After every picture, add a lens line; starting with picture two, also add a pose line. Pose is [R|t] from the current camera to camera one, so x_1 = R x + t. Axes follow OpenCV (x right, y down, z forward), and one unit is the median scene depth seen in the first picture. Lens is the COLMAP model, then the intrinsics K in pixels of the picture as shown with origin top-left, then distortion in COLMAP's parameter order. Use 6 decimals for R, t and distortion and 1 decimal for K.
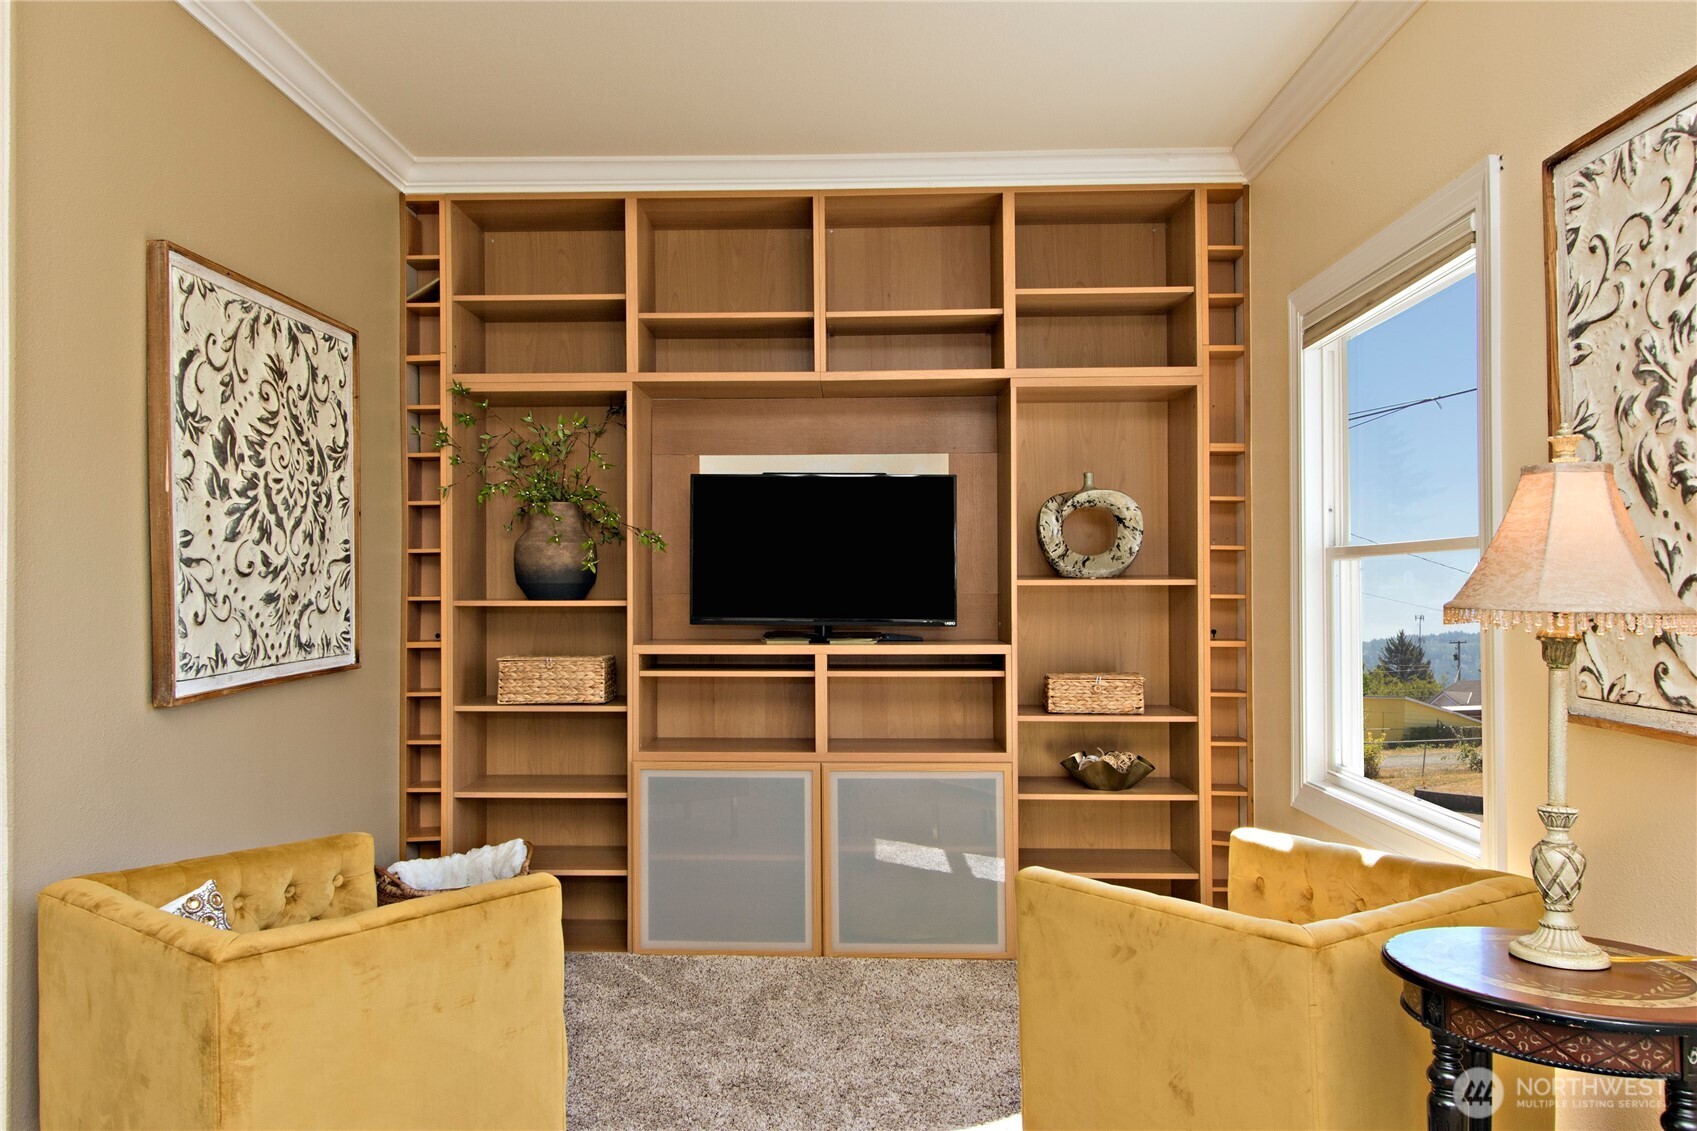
lens RADIAL K [[1187.9, 0, 848.5], [0, 1187.9, 565.5], [0, 0, 1]] dist [-0.002881, -0.001490]
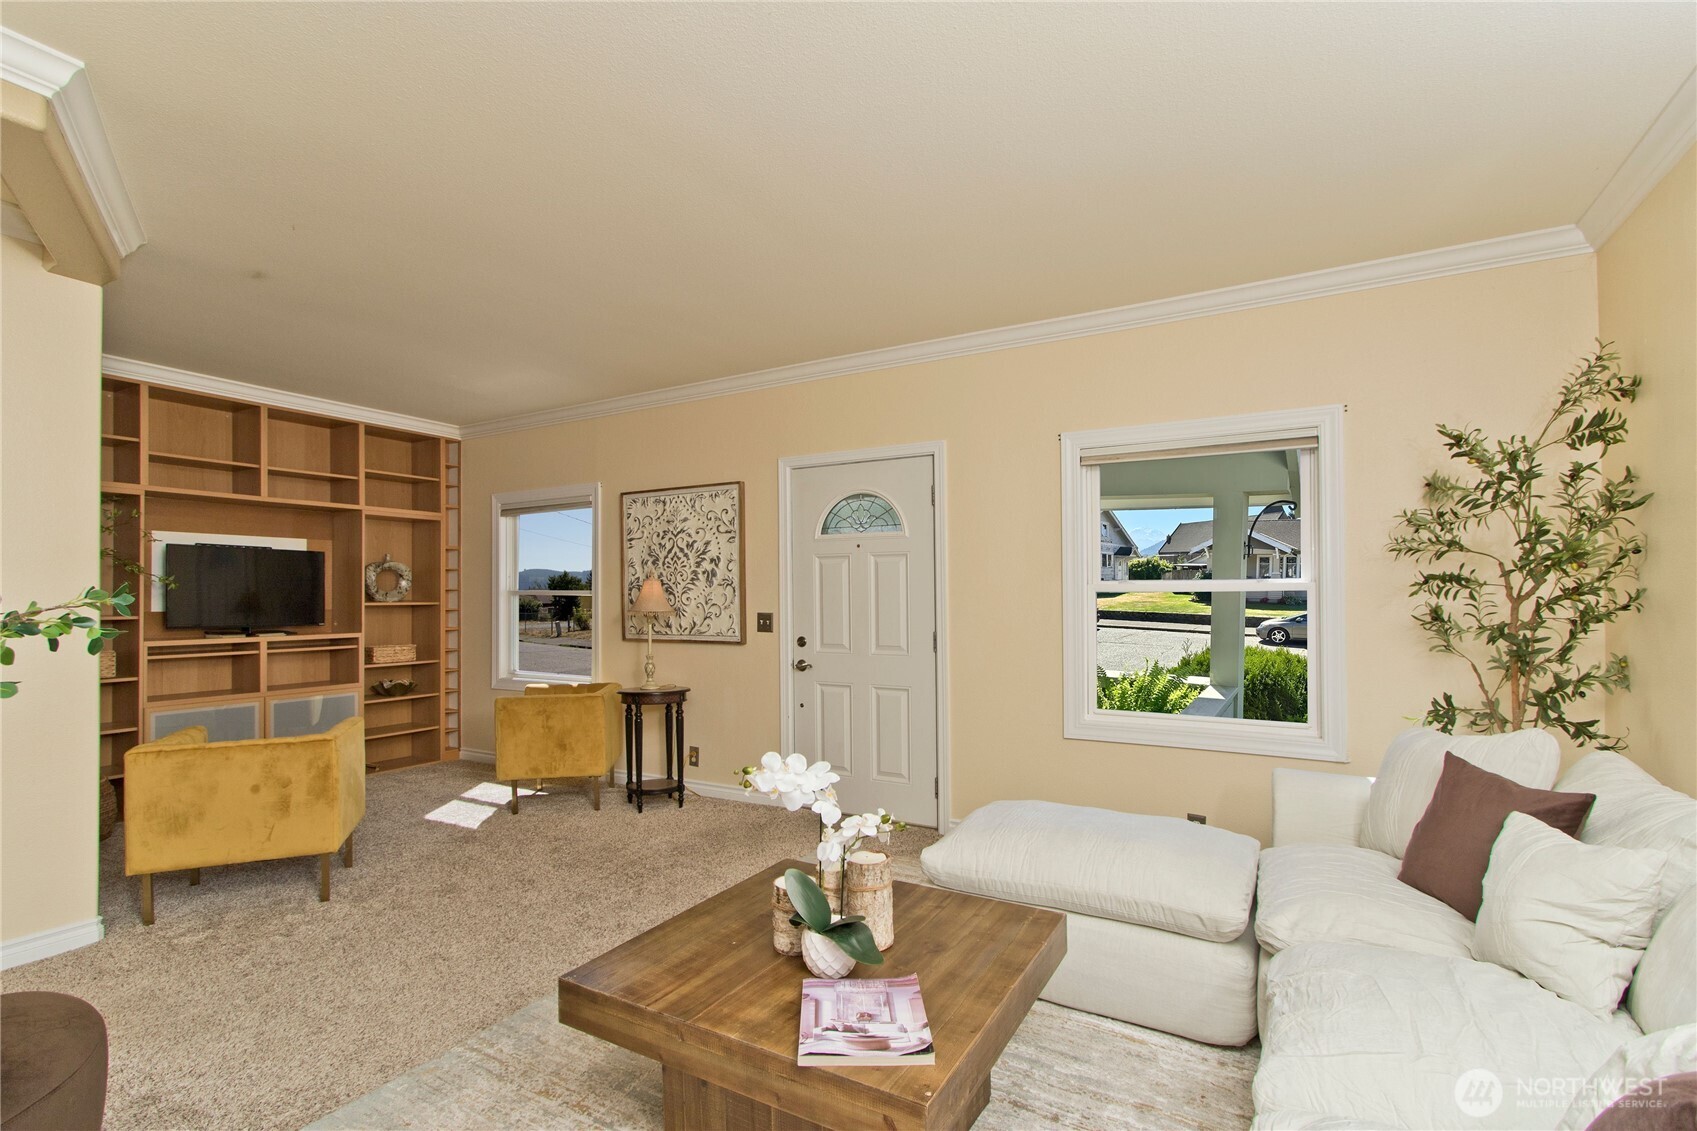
lens RADIAL K [[804.9, 0, 849.0], [0, 804.9, 610.8], [0, 0, 1]] dist [-0.001589, -0.000389]
pose [[0.436484, -0.014907, 0.899589, -0.794029], [-0.013564, 0.999640, 0.023146, -0.019165], [-0.899610, -0.022305, 0.436125, -0.439944]]
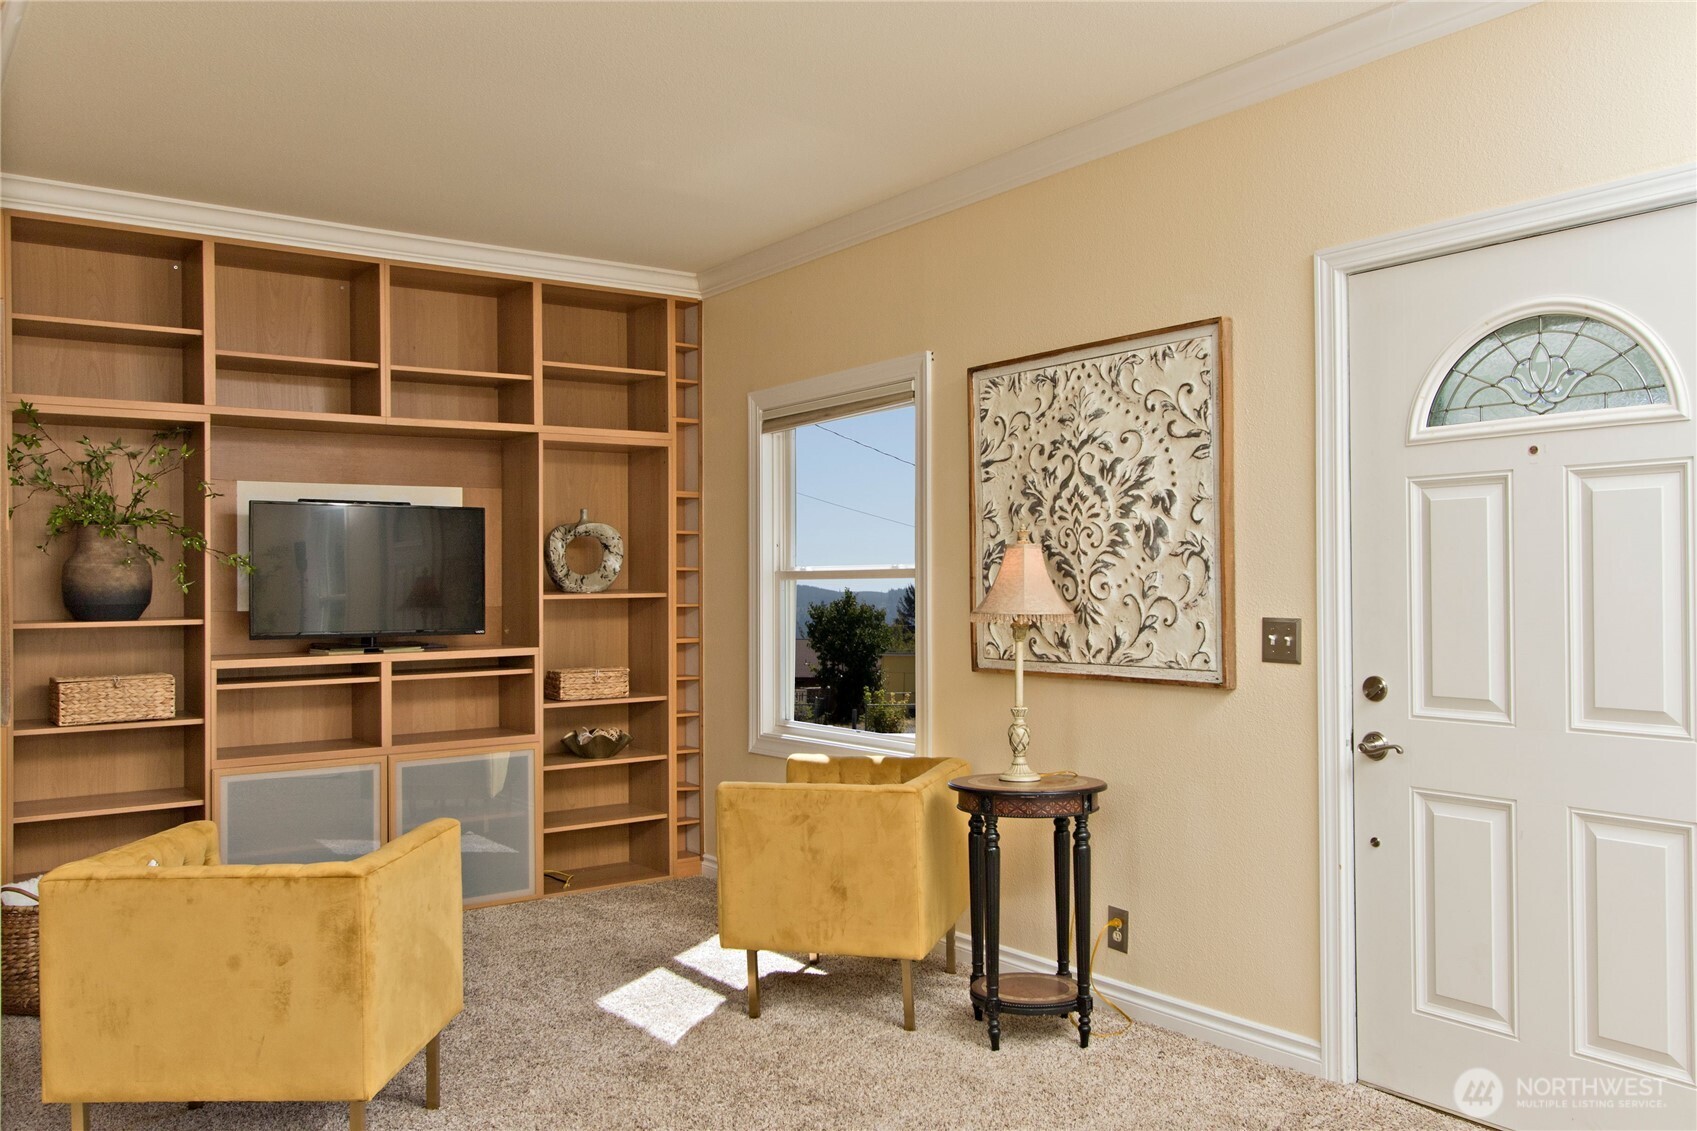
lens RADIAL K [[1330.6, 0, 798.3], [0, 1330.6, 597.4], [0, 0, 1]] dist [0.004314, 0.002553]
pose [[0.790011, -0.014553, 0.612920, -0.501617], [-0.001779, 0.999660, 0.026030, -0.022157], [-0.613090, -0.021654, 0.789716, -0.267459]]
